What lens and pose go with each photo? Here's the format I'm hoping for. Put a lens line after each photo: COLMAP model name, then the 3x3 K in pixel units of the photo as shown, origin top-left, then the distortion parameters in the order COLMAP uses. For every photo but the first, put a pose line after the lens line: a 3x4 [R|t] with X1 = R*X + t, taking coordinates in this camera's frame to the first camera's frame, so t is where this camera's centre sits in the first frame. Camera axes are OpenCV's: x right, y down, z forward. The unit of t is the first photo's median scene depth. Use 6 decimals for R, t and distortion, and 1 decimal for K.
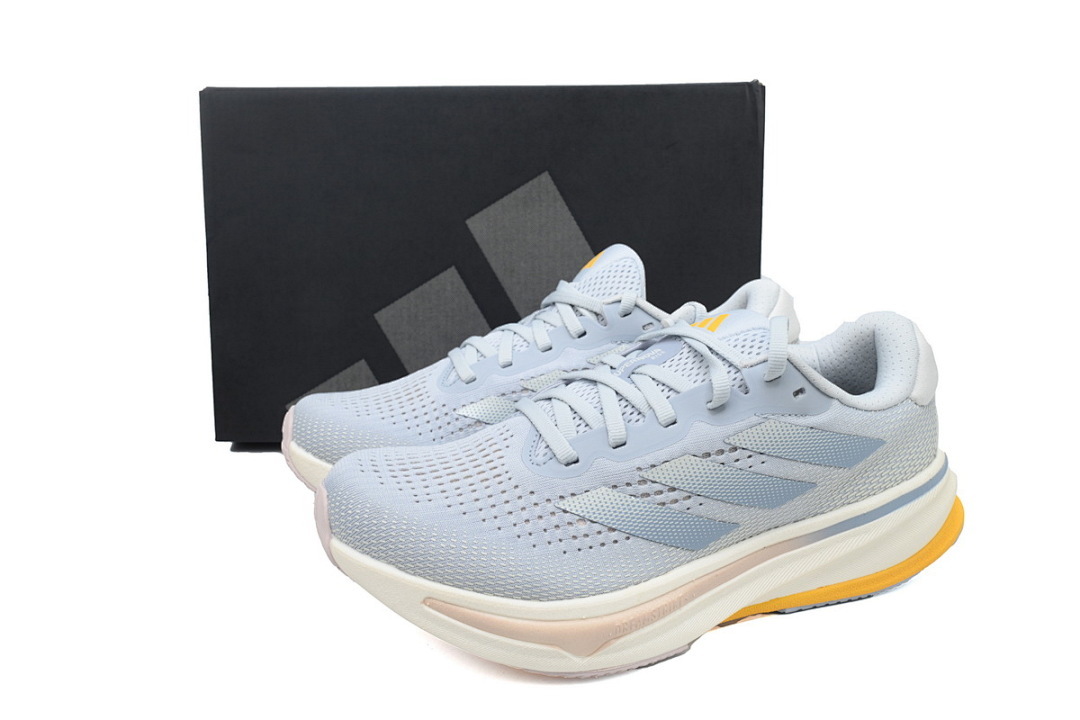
lens RADIAL K [[833.3, 0, 540.4], [0, 833.3, 359.0], [0, 0, 1]] dist [0.013012, 0.000397]
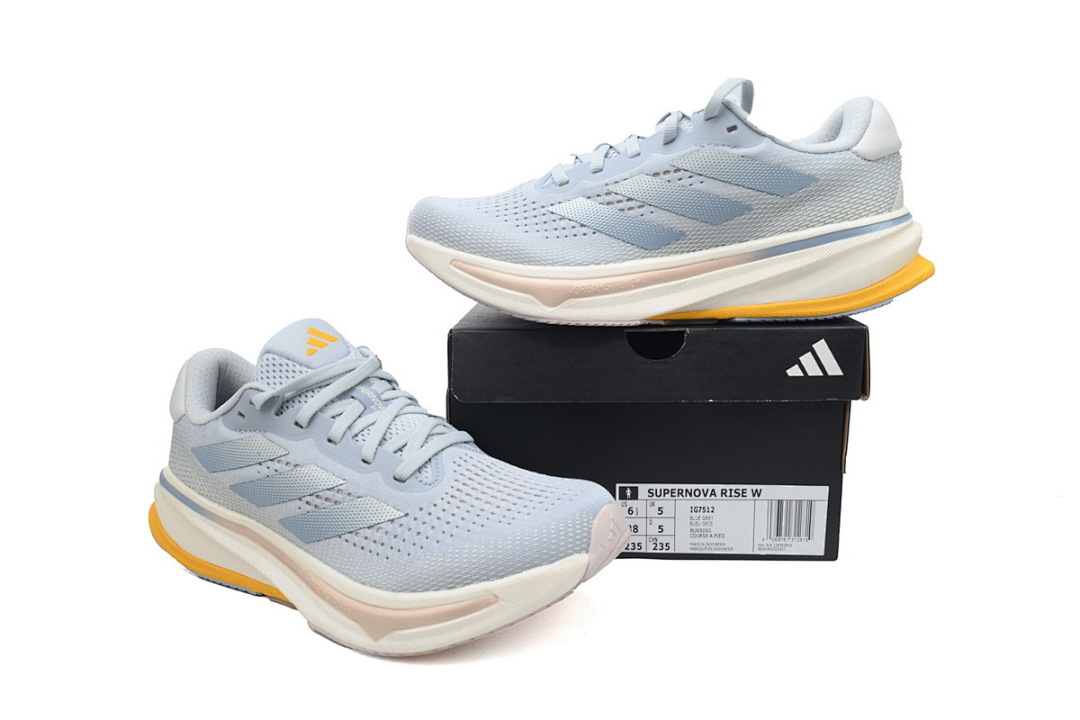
lens RADIAL K [[833.3, 0, 539.3], [0, 833.3, 359.0], [0, 0, 1]] dist [0.013012, 0.000397]
pose [[0.928854, 0.052762, -0.366670, 0.536482], [-0.079205, 0.995202, -0.057438, 0.507547], [0.361880, 0.082393, 0.928576, -0.304242]]
